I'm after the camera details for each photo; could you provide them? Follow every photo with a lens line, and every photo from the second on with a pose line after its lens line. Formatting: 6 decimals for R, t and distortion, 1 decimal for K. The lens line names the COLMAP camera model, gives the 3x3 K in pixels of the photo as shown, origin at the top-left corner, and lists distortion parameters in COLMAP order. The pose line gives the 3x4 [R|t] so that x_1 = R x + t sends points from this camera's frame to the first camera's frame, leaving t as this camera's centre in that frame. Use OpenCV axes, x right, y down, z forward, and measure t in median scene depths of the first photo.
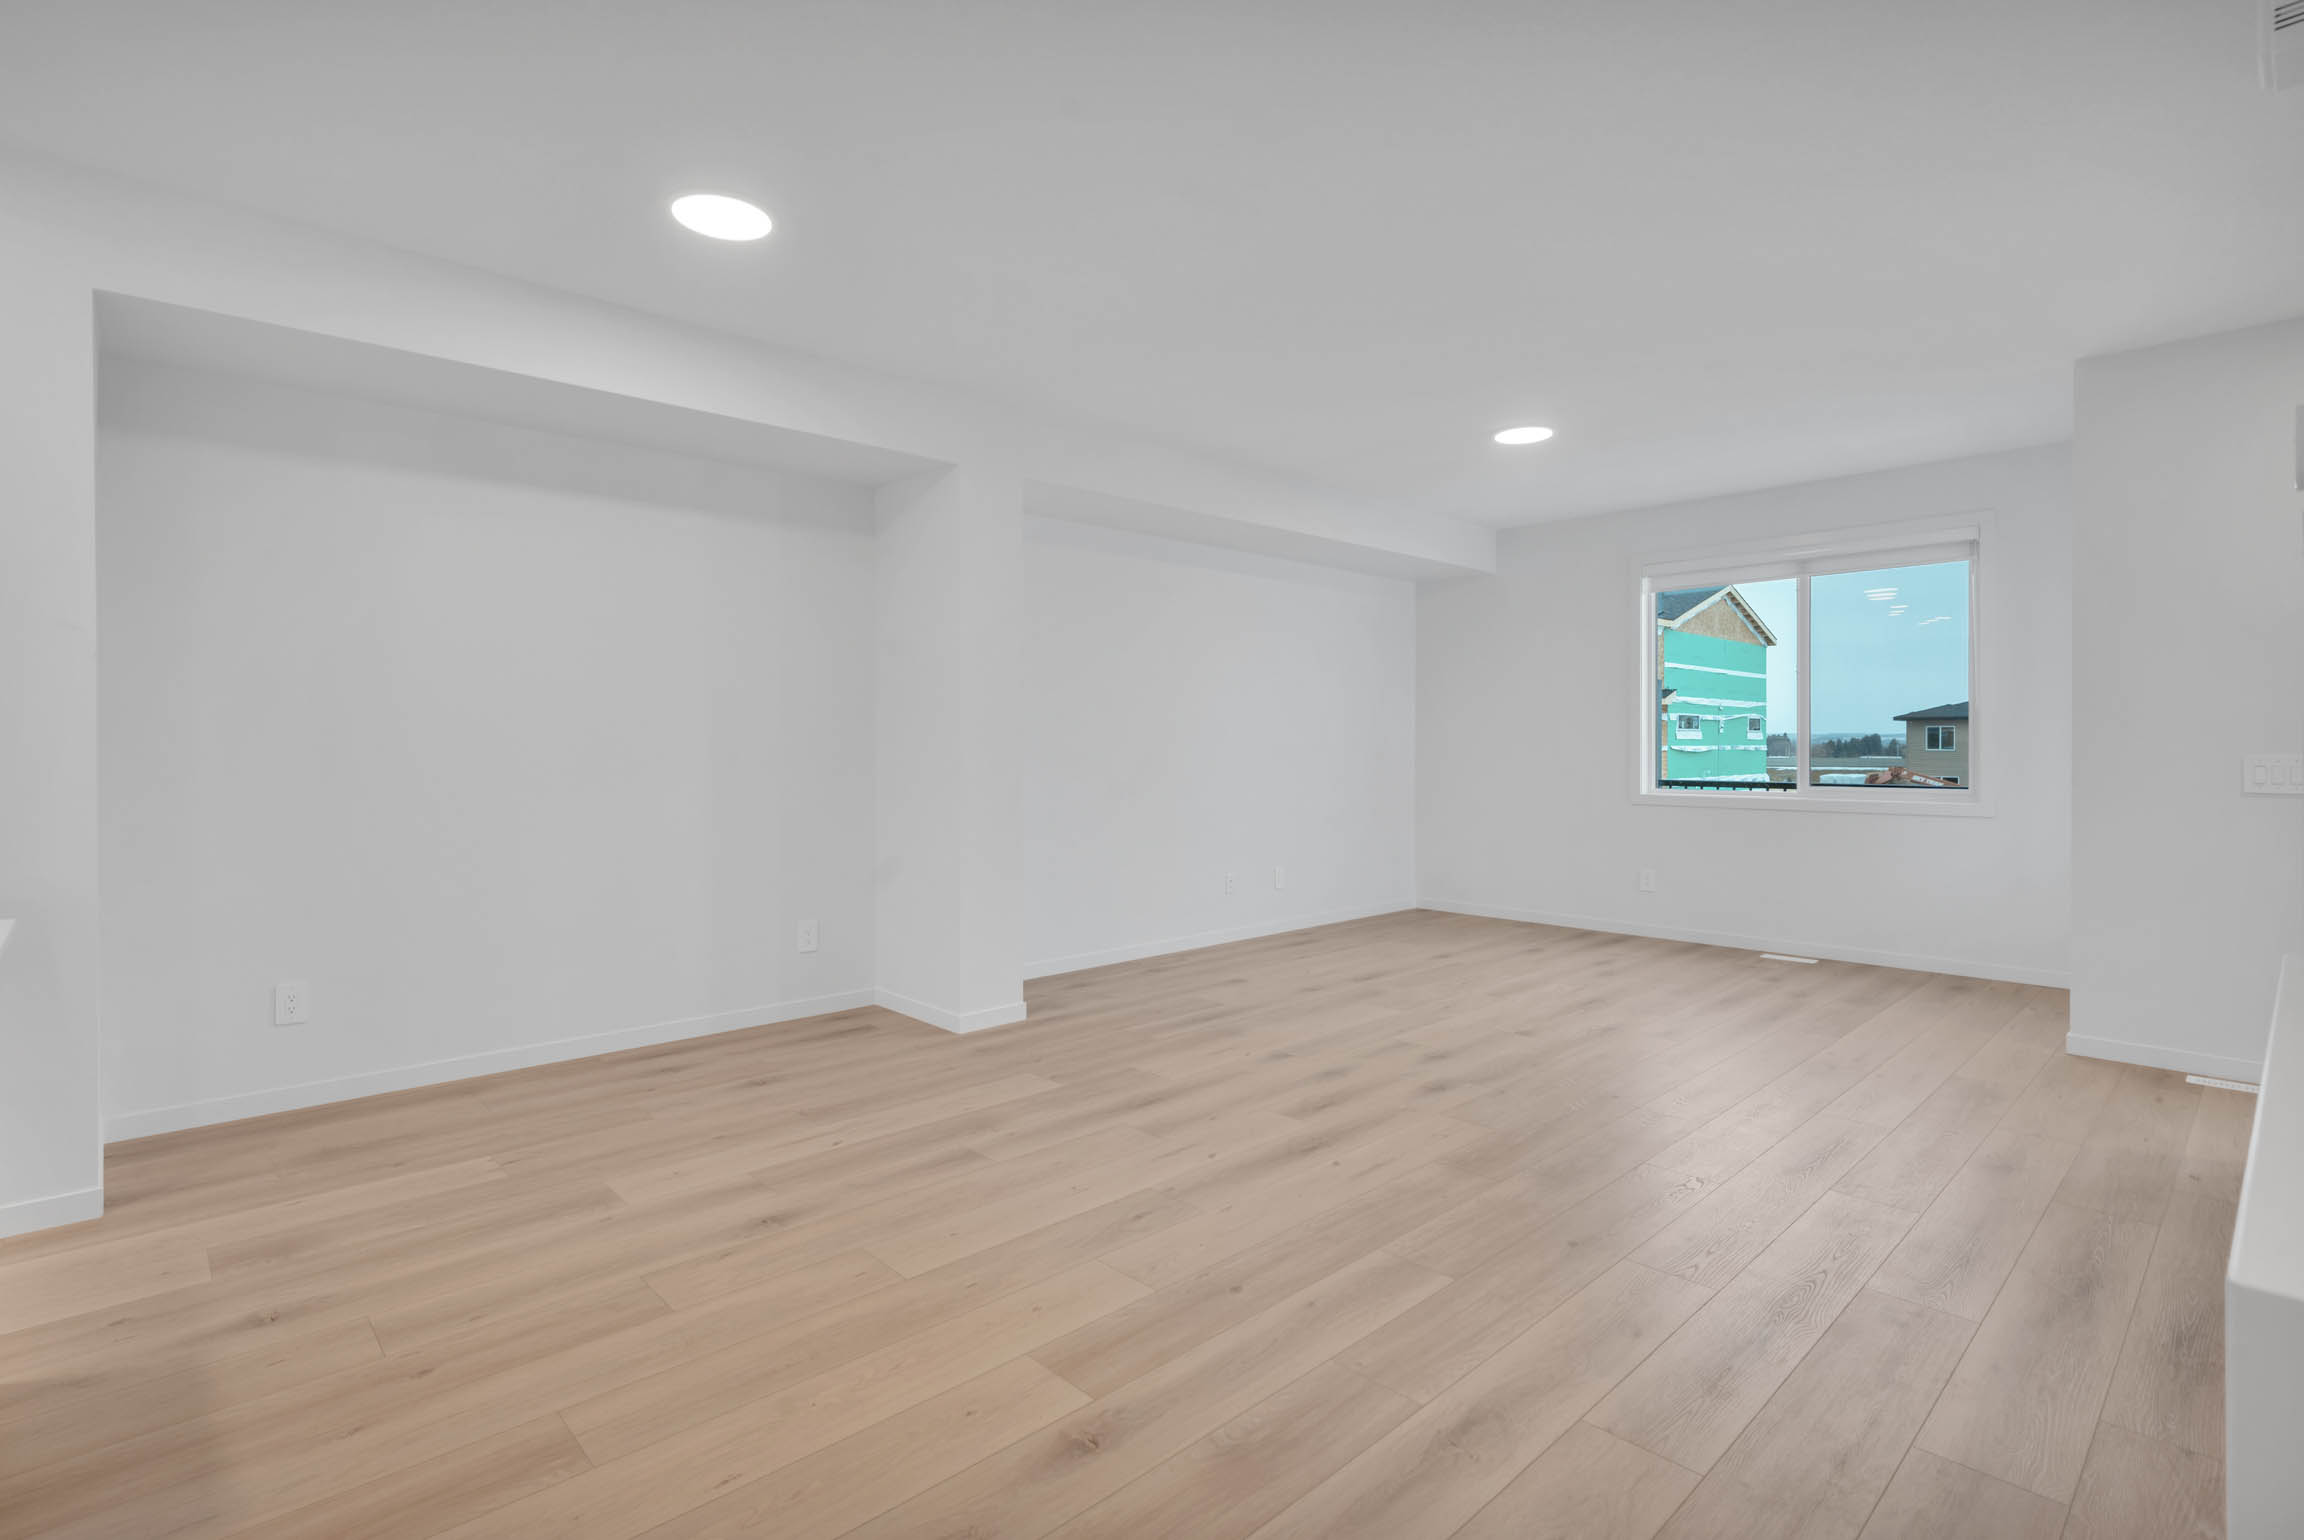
lens RADIAL K [[1070.4, 0, 1143.5], [0, 1070.4, 746.2], [0, 0, 1]] dist [-0.001533, -0.002016]
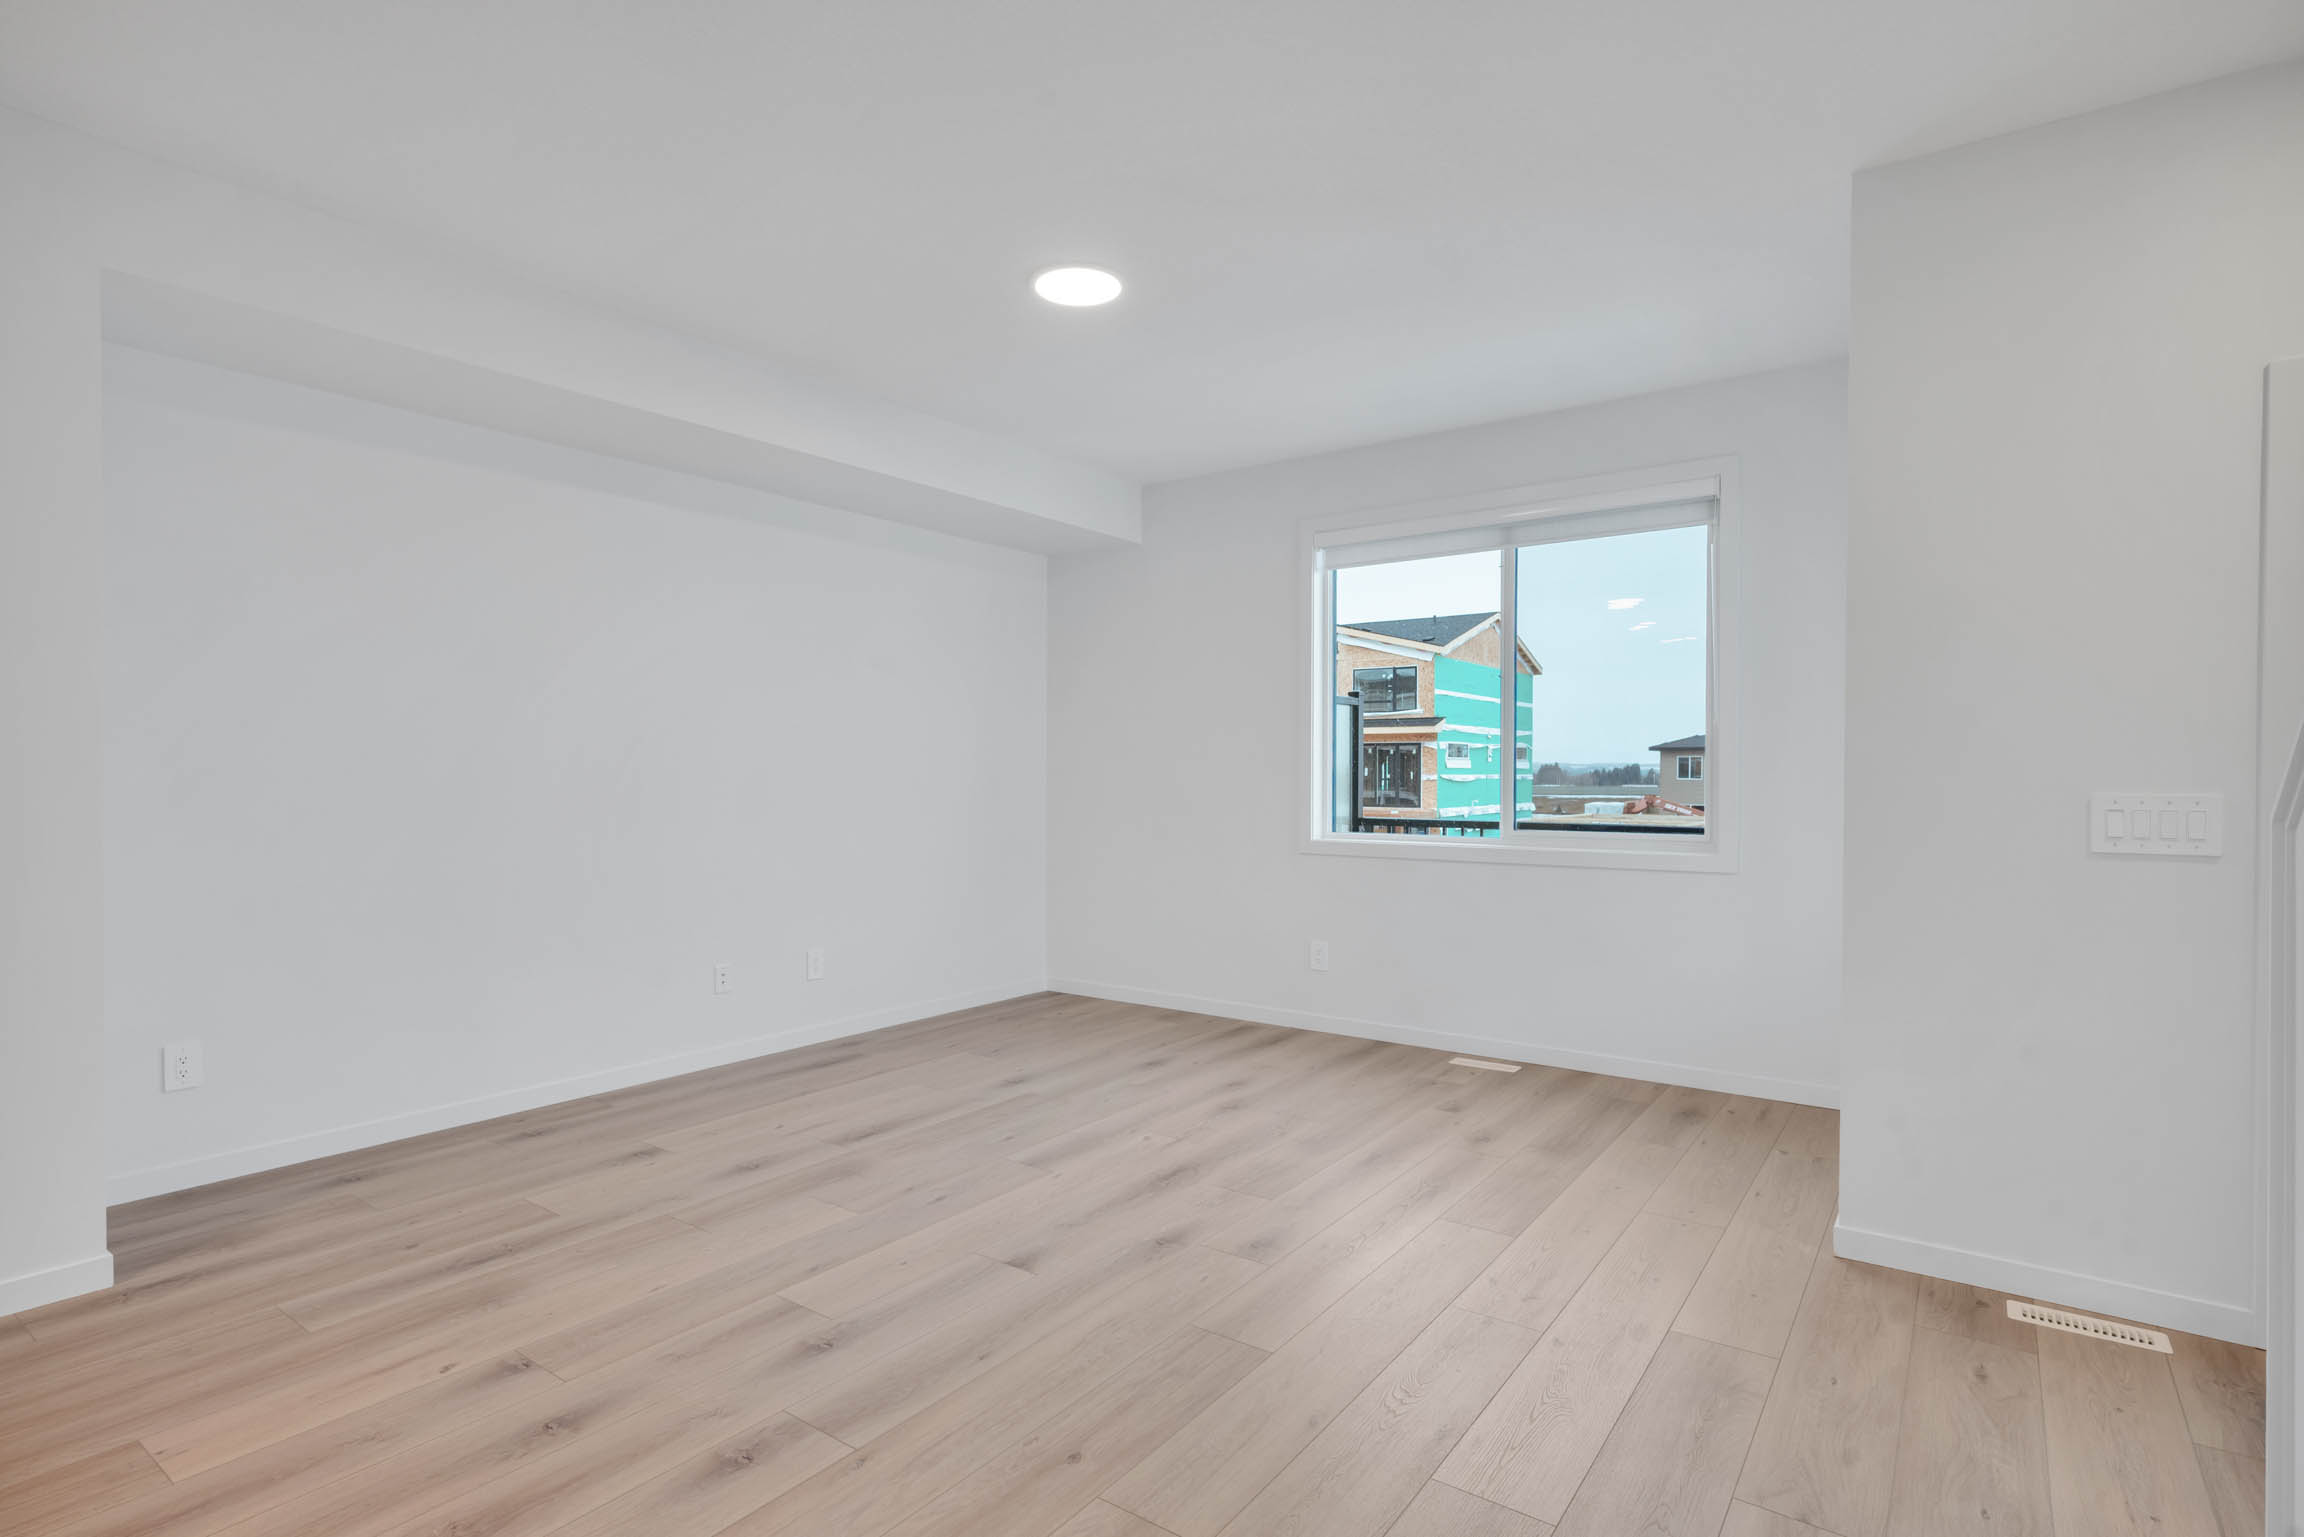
lens RADIAL K [[1070.4, 0, 1150.7], [0, 1070.4, 781.8], [0, 0, 1]] dist [-0.001533, -0.002016]
pose [[0.985208, 0.001032, 0.171362, 0.258636], [-0.002281, 0.999972, 0.007089, -0.000913], [-0.171350, -0.007375, 0.985183, 0.325785]]
